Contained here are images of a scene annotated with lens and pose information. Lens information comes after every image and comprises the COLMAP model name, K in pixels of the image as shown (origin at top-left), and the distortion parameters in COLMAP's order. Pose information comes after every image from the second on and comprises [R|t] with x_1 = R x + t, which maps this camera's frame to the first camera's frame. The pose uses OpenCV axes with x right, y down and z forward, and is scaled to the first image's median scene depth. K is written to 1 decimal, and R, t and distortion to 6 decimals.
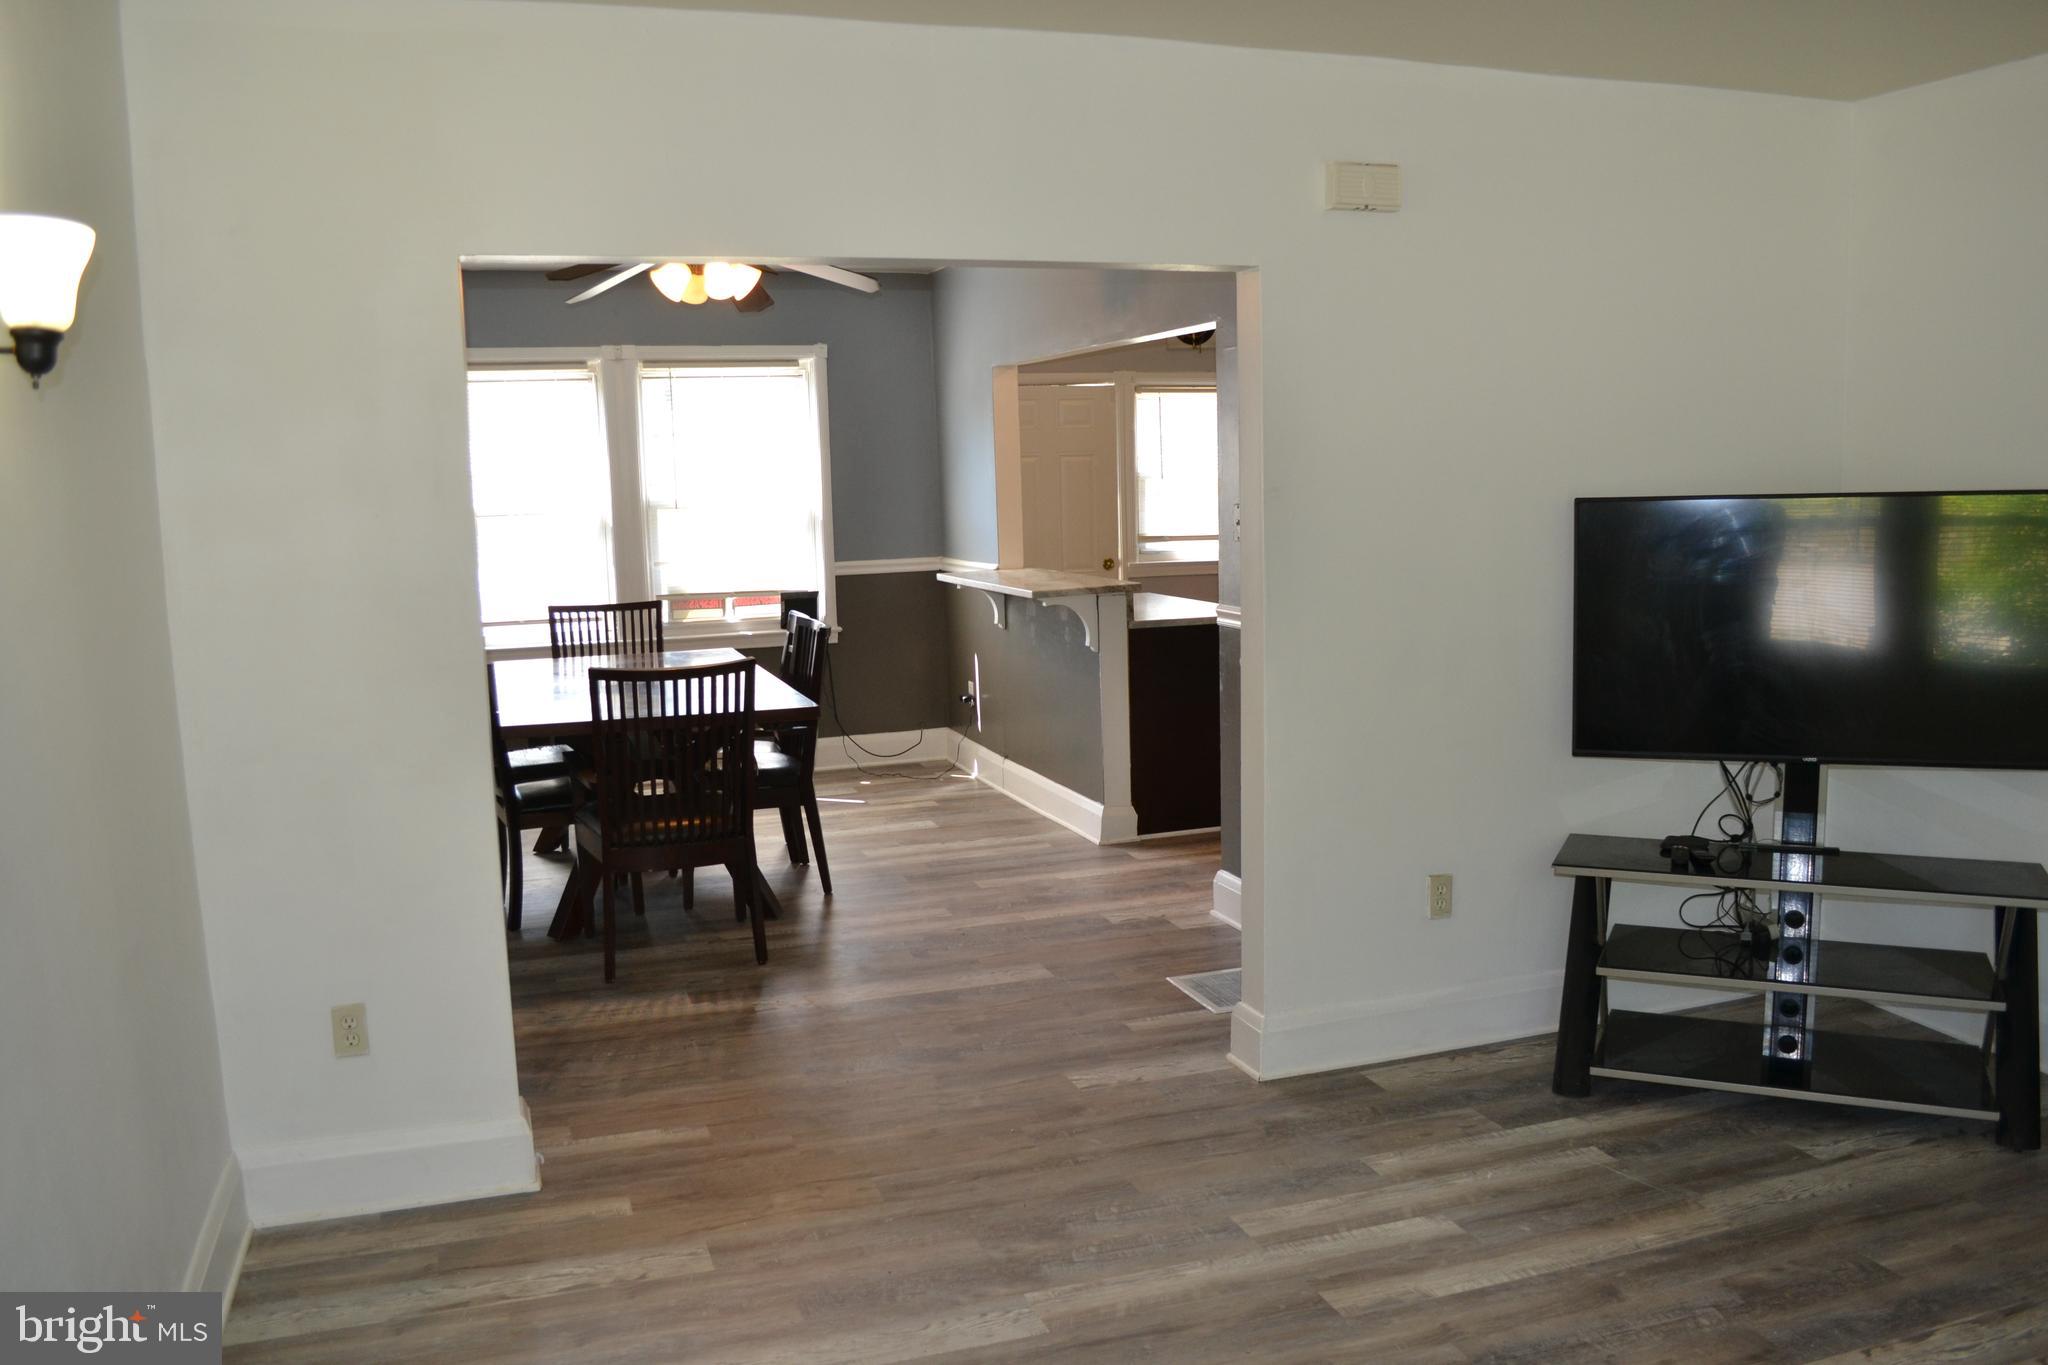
lens RADIAL K [[1638.0, 0, 1027.8], [0, 1638.0, 697.8], [0, 0, 1]] dist [-0.080027, 0.005948]
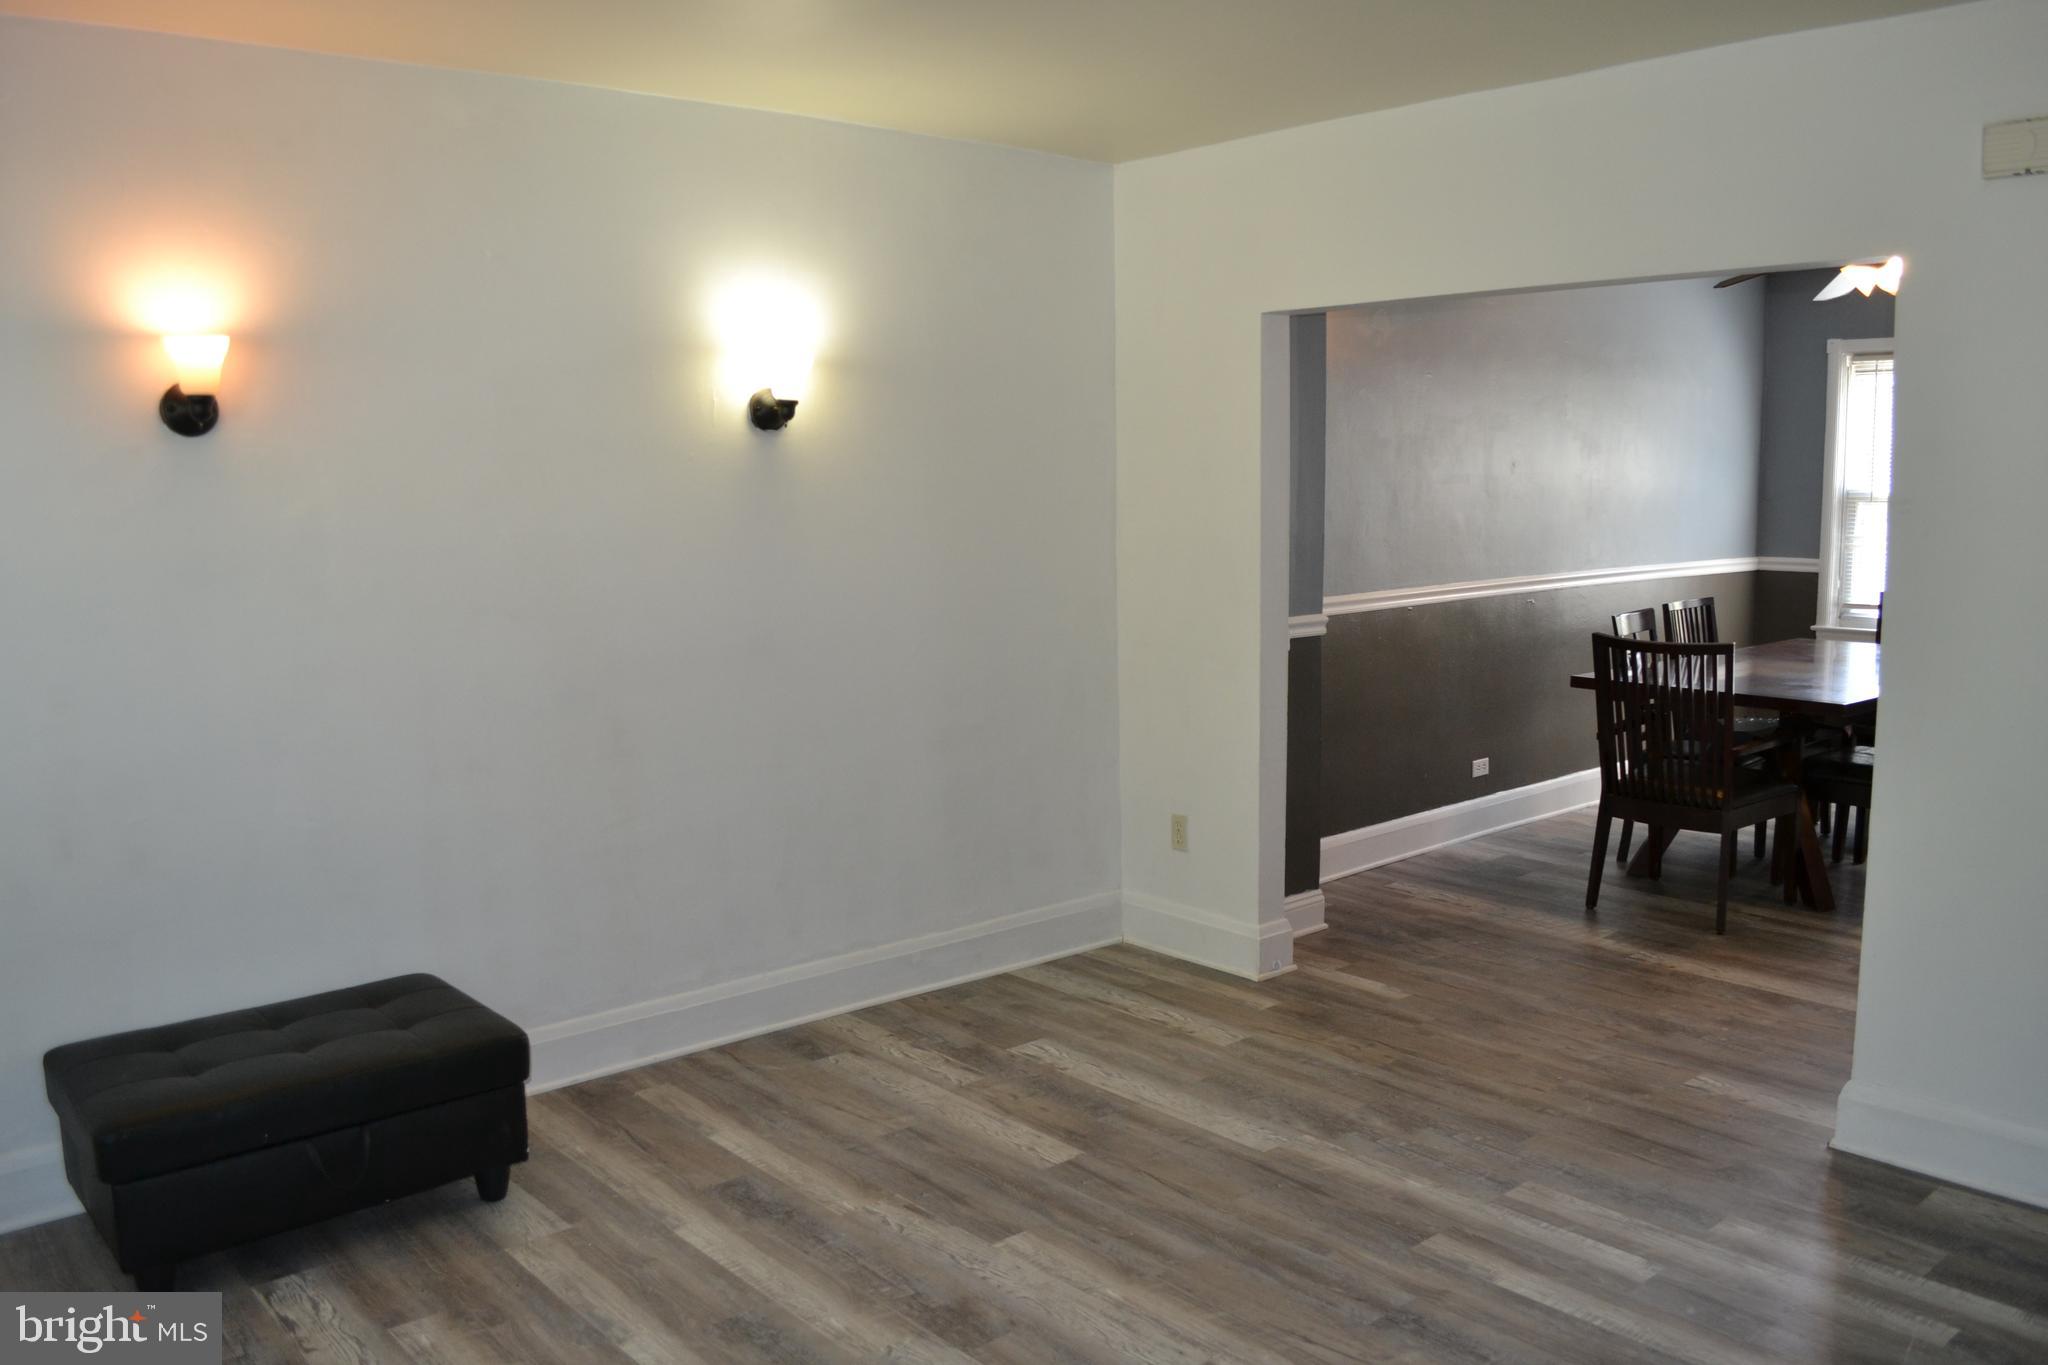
lens RADIAL K [[1638.0, 0, 1018.4], [0, 1638.0, 684.2], [0, 0, 1]] dist [-0.080027, 0.005948]
pose [[0.376968, 0.138745, -0.915775, 0.613638], [-0.127231, 0.987101, 0.097178, -0.040663], [0.917446, 0.079882, 0.389759, 0.172150]]
